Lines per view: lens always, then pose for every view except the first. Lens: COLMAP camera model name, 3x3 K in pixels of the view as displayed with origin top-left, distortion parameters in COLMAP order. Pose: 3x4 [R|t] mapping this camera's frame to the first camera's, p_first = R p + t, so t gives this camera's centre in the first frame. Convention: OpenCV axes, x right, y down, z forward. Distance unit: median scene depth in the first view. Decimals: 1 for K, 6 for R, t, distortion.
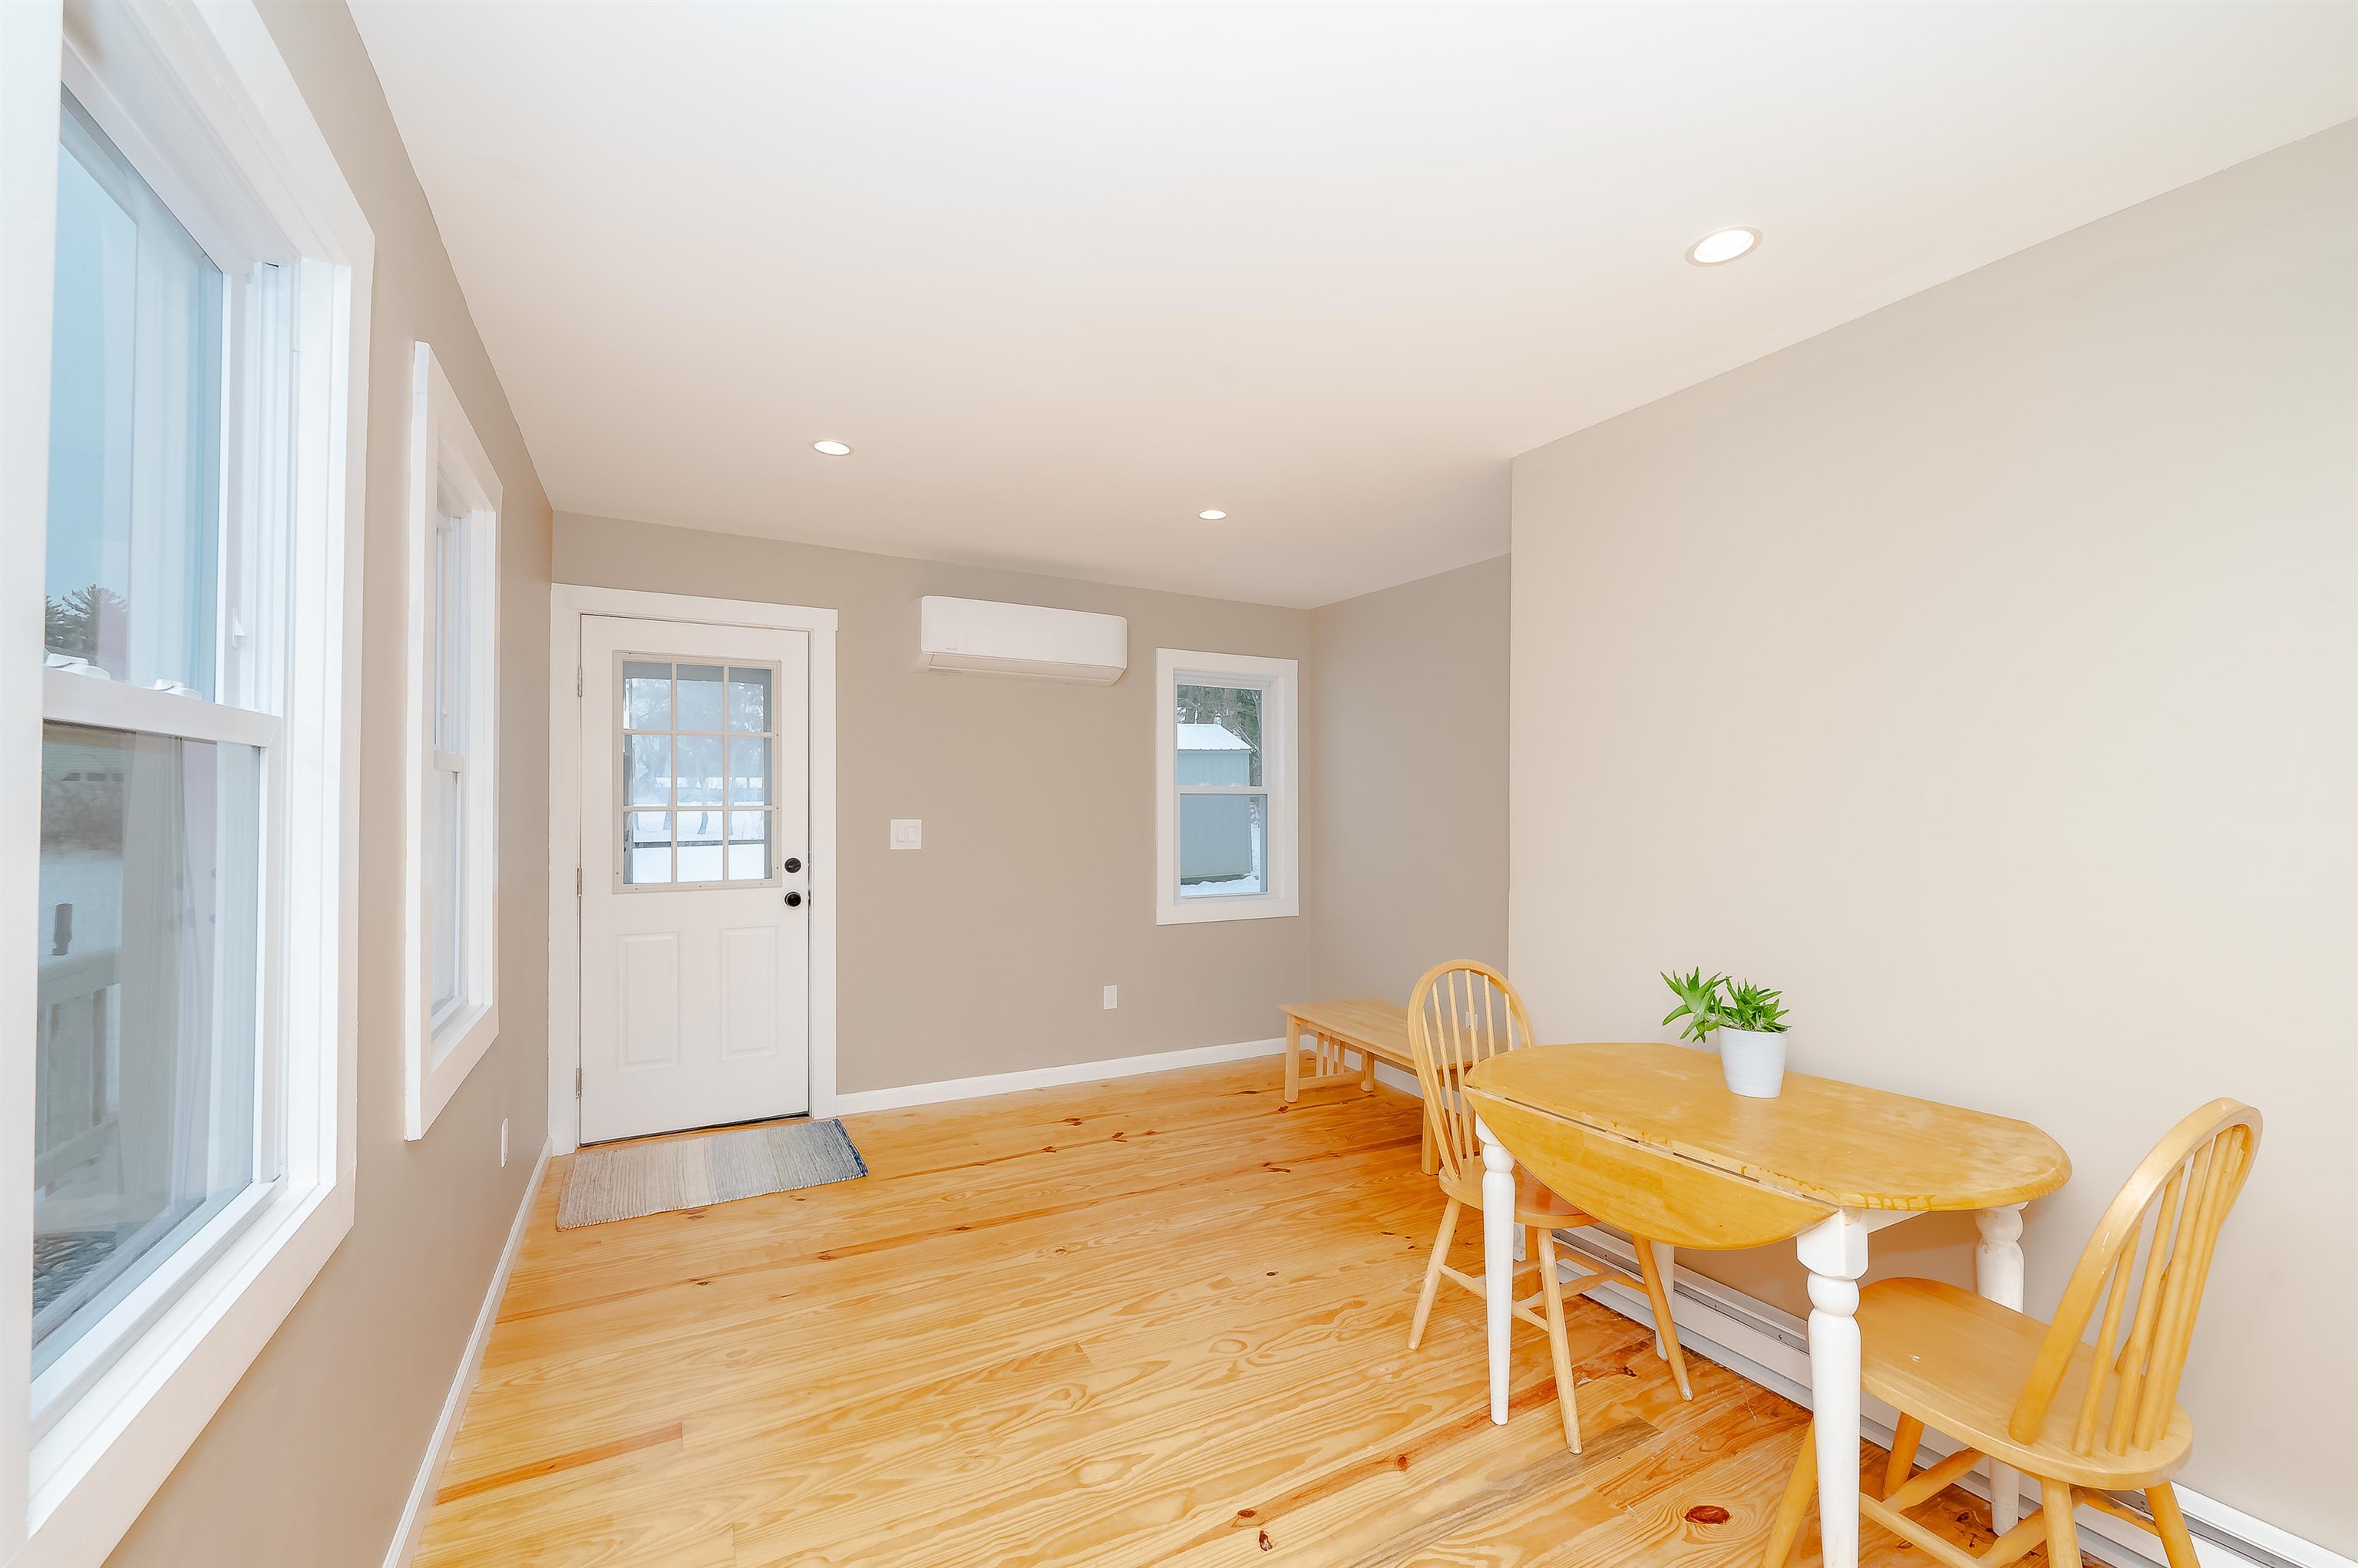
lens RADIAL K [[949.7, 0, 1179.5], [0, 949.7, 790.3], [0, 0, 1]] dist [0.000968, -0.000268]
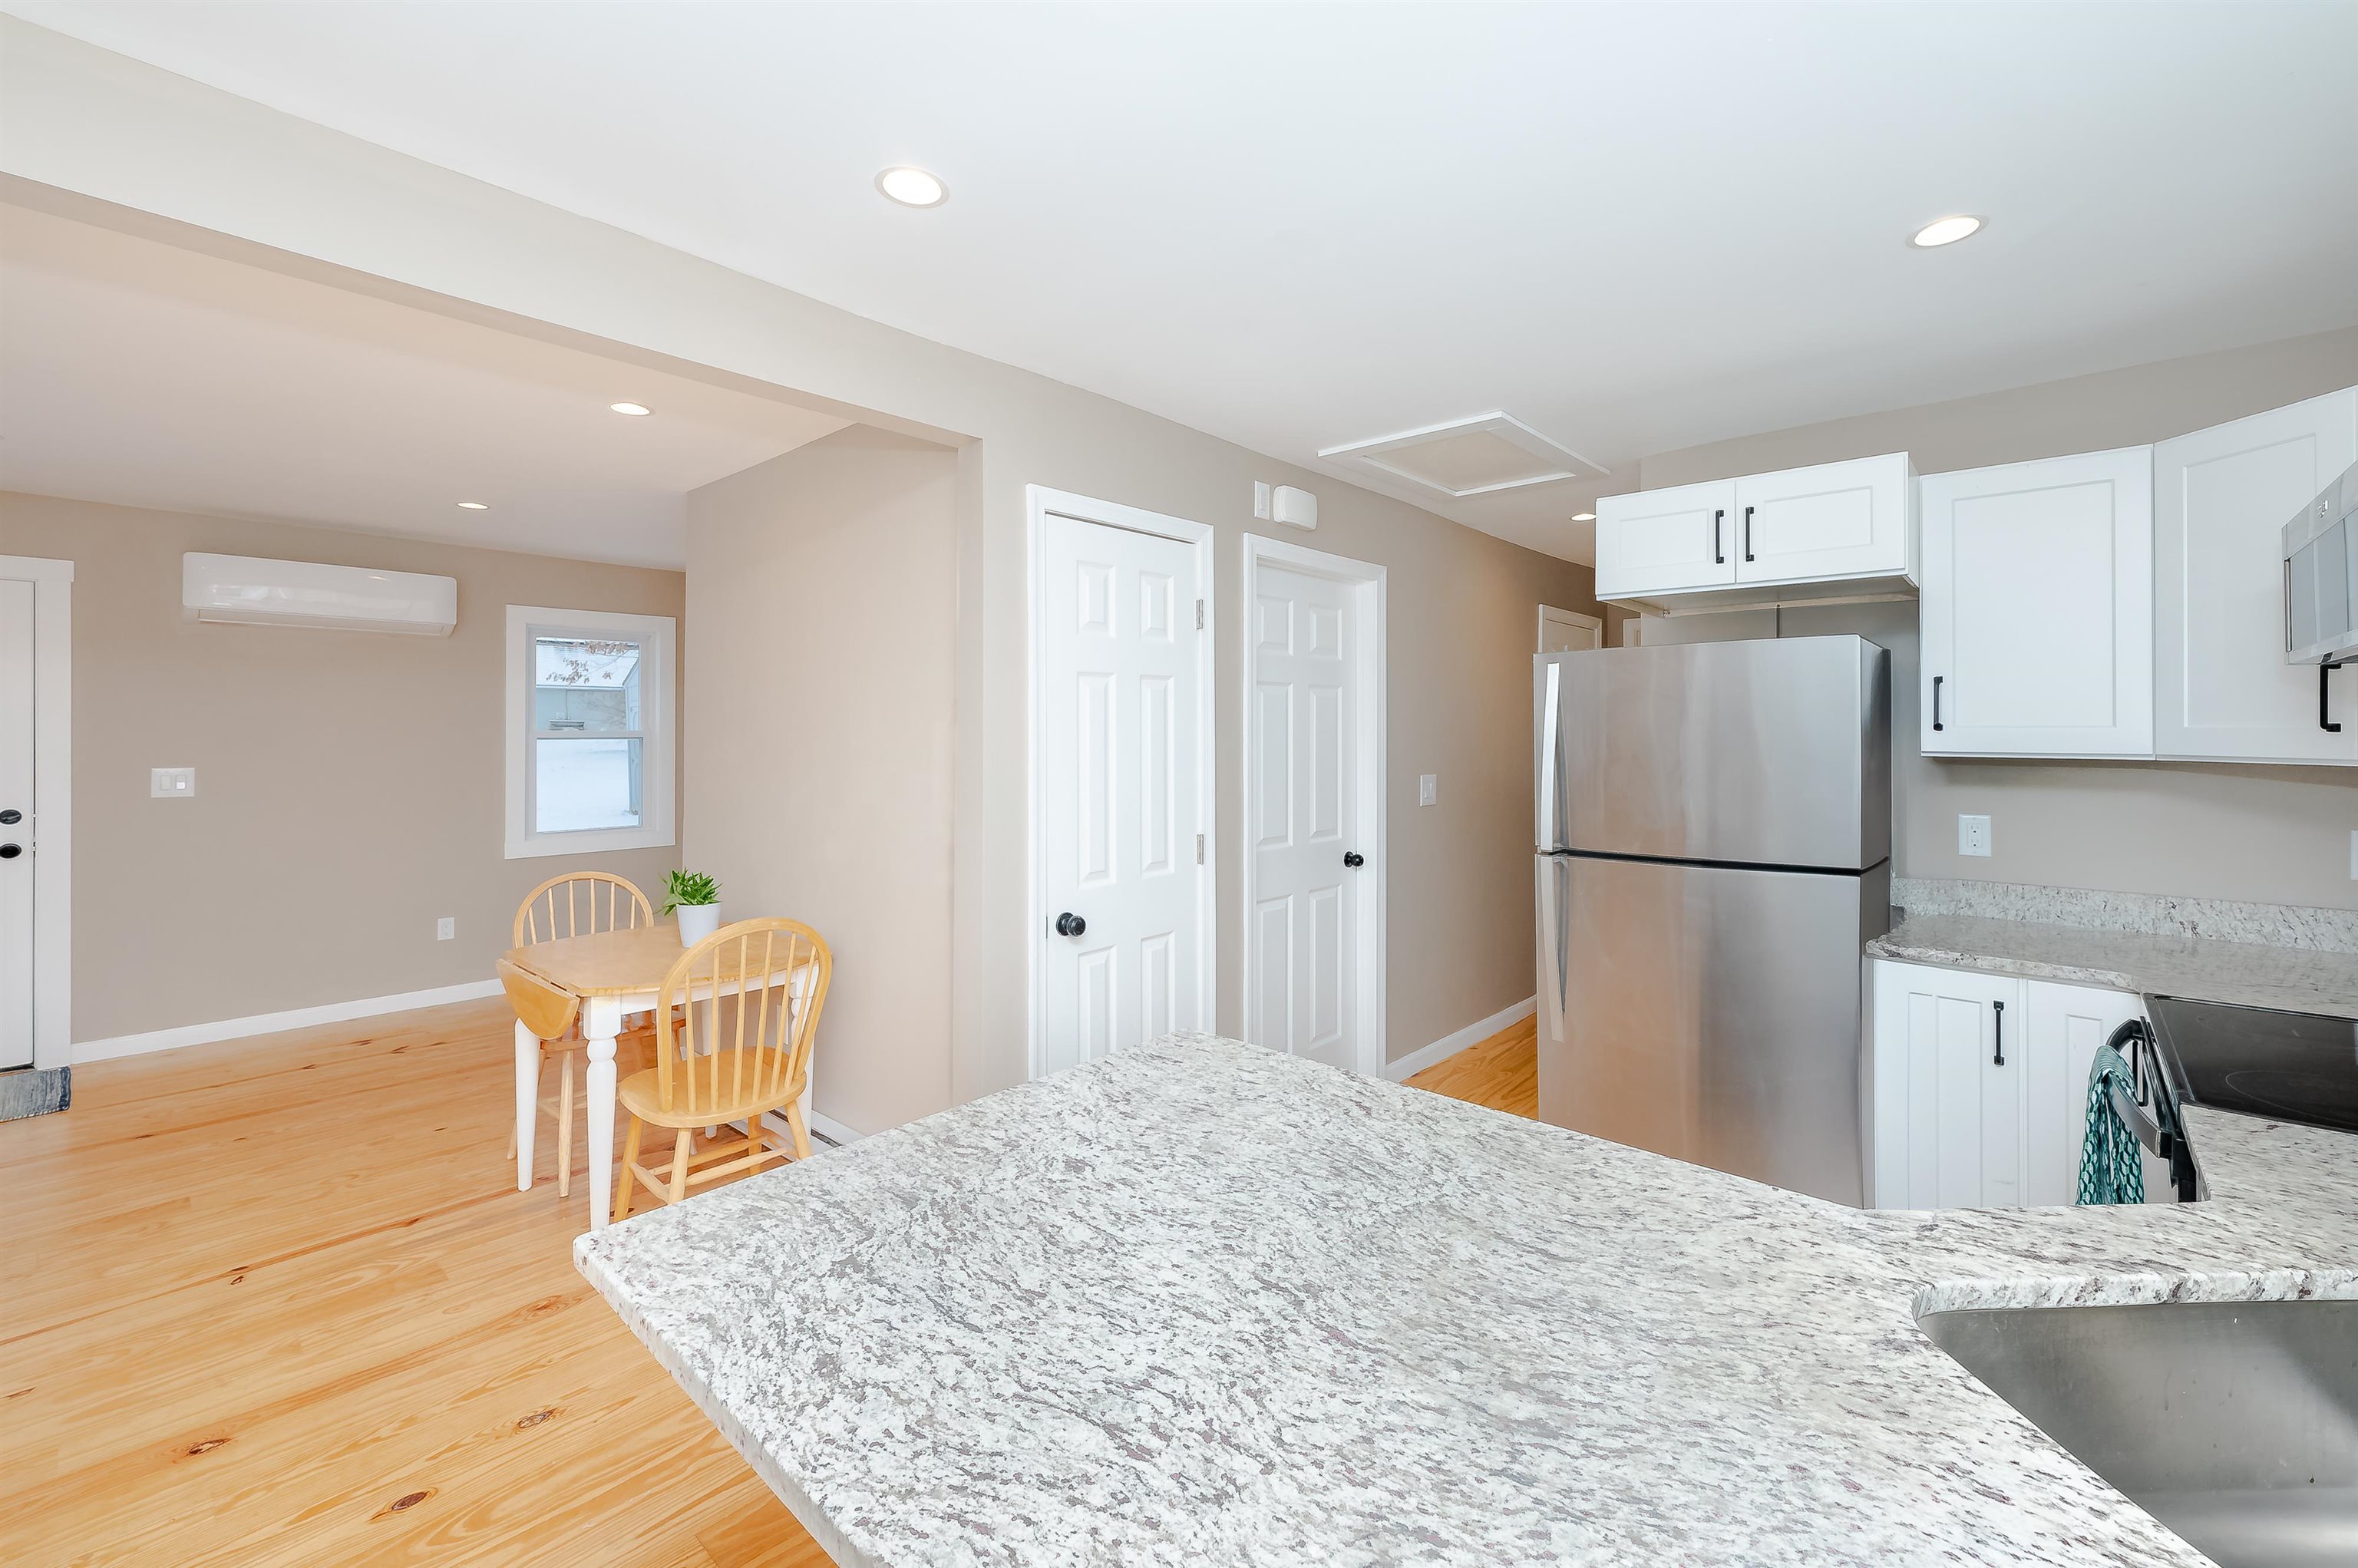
lens RADIAL K [[968.5, 0, 1204.5], [0, 968.5, 717.5], [0, 0, 1]] dist [0.001363, -0.000178]
pose [[0.938832, 0.002468, 0.344366, 0.459442], [-0.001967, 0.999996, -0.001806, -0.027520], [-0.344369, 0.001018, 0.938834, -0.421595]]
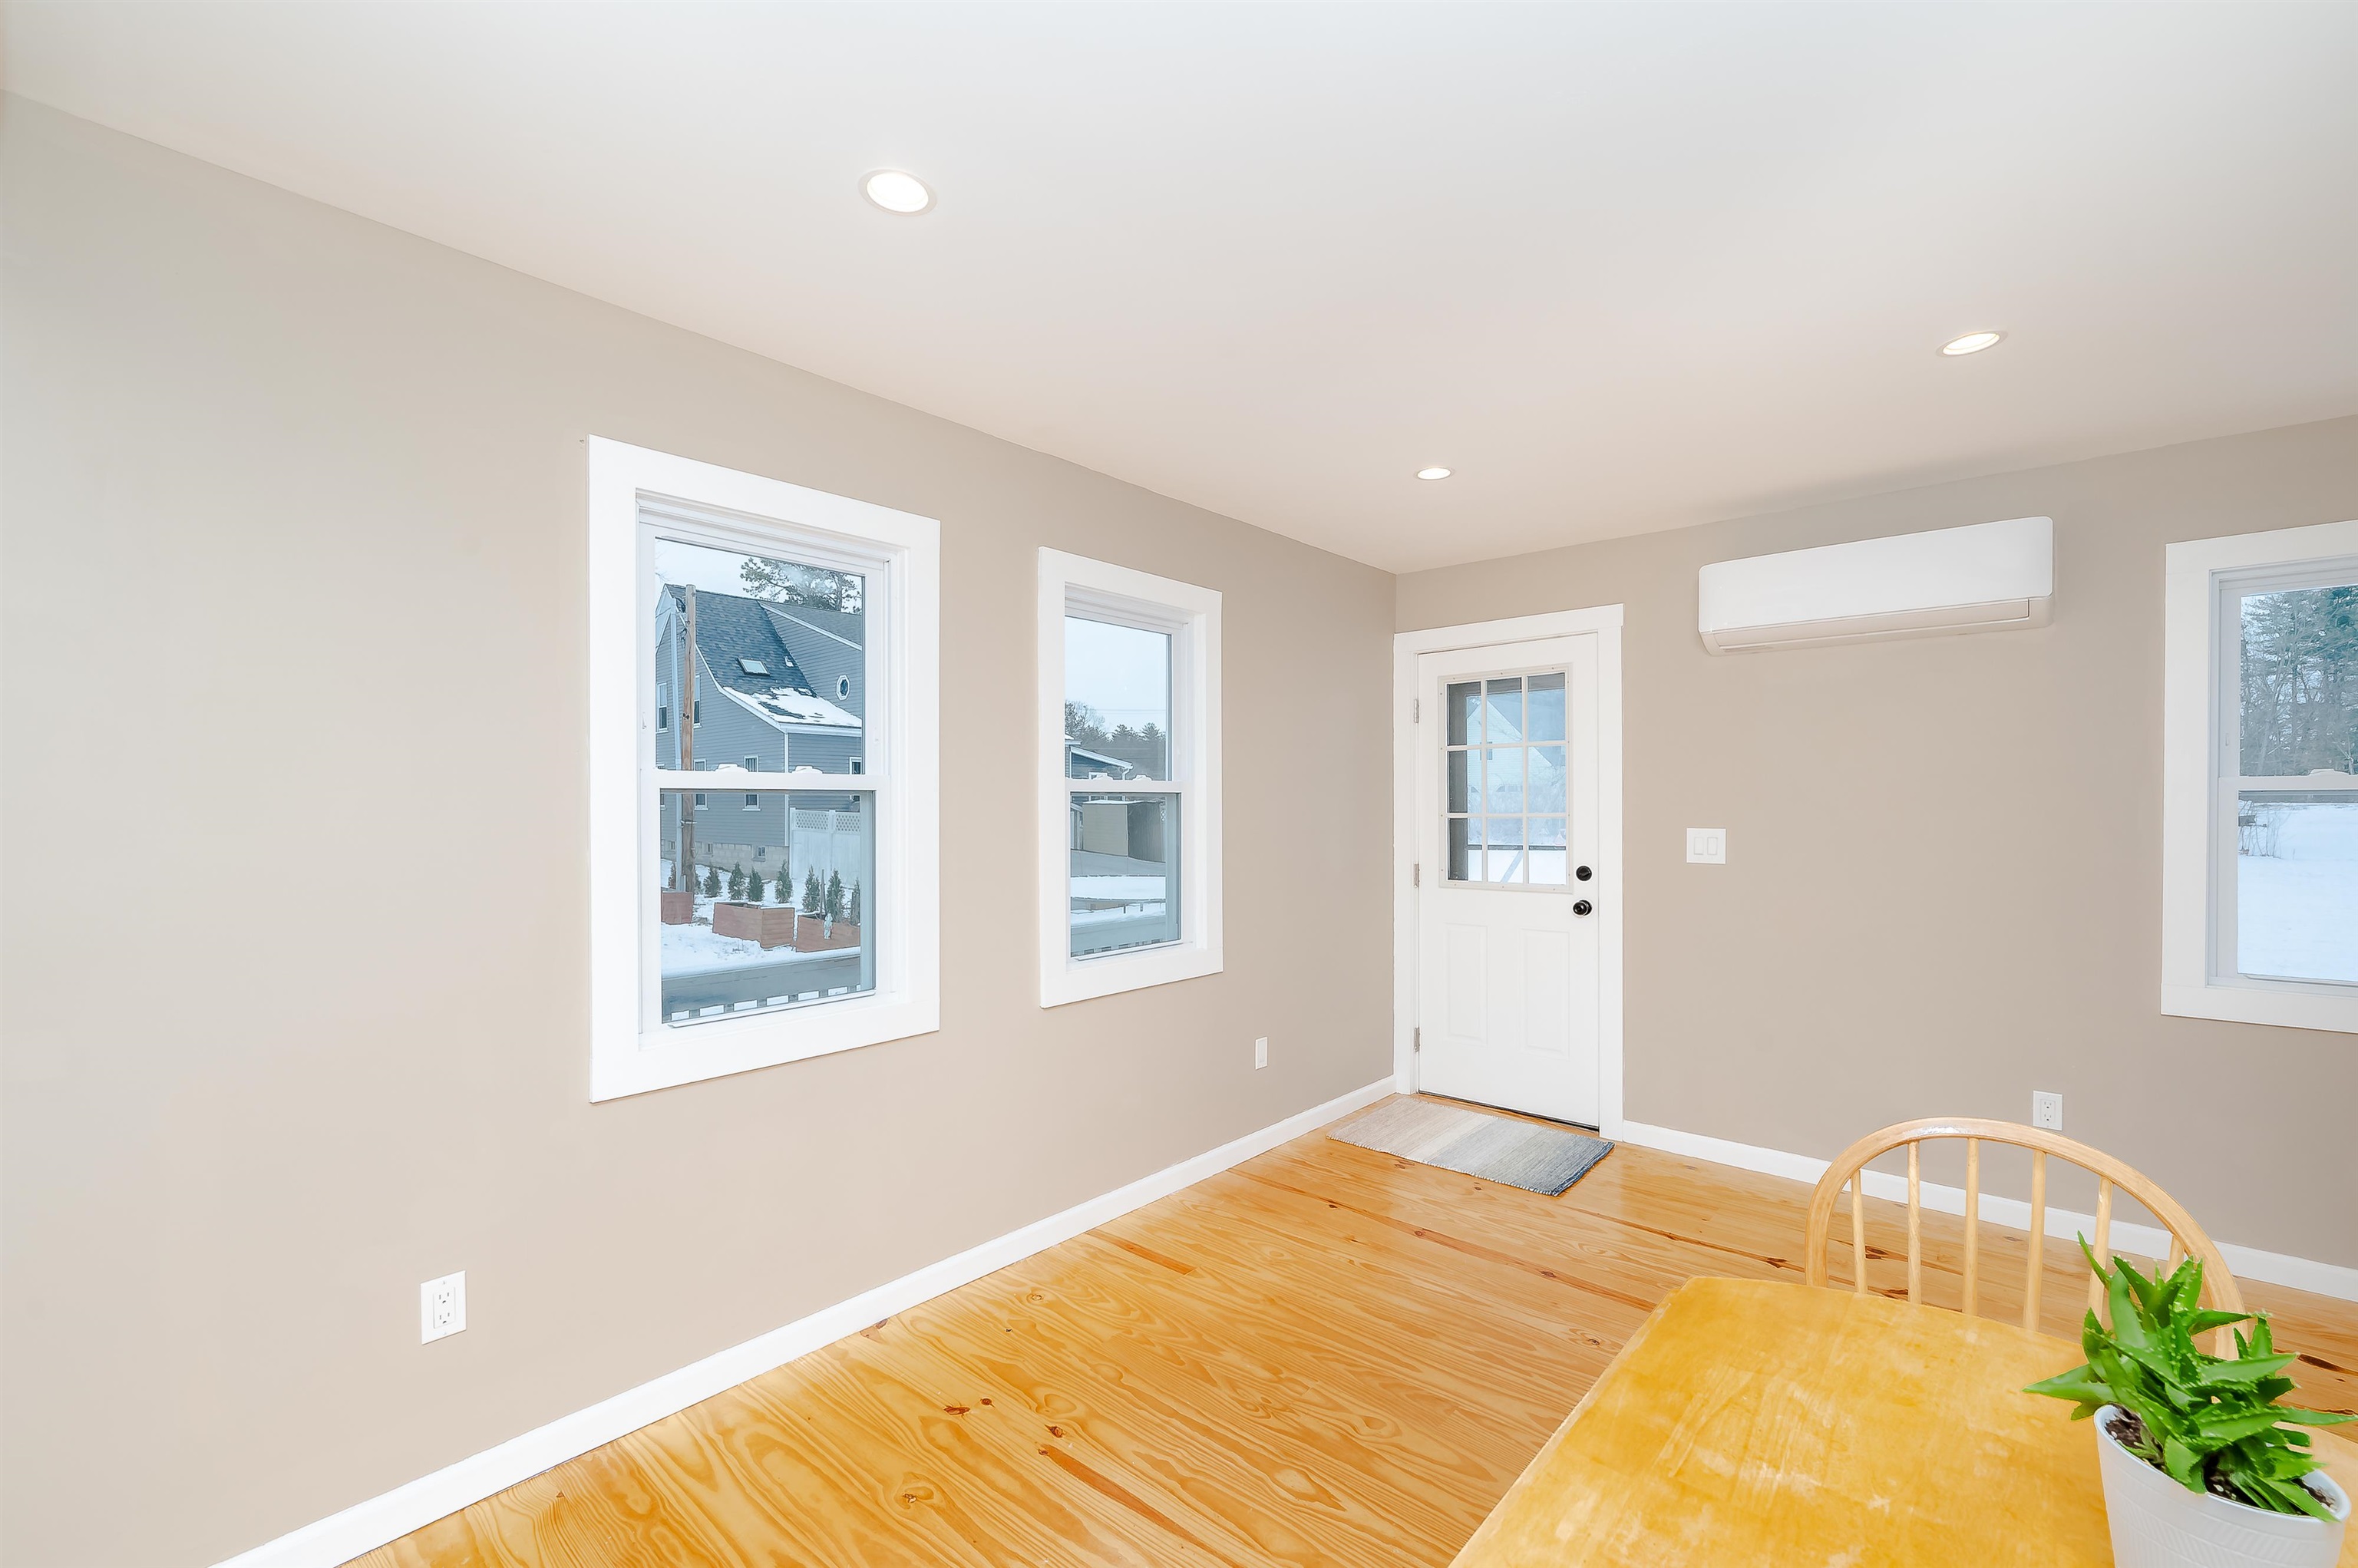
lens RADIAL K [[982.5, 0, 1180.2], [0, 982.5, 815.7], [0, 0, 1]] dist [-0.019218, -0.000053]
pose [[0.341440, 0.004734, -0.939892, 0.443313], [0.013374, 0.999862, 0.009895, 0.004772], [0.939809, -0.015949, 0.341329, 0.294138]]
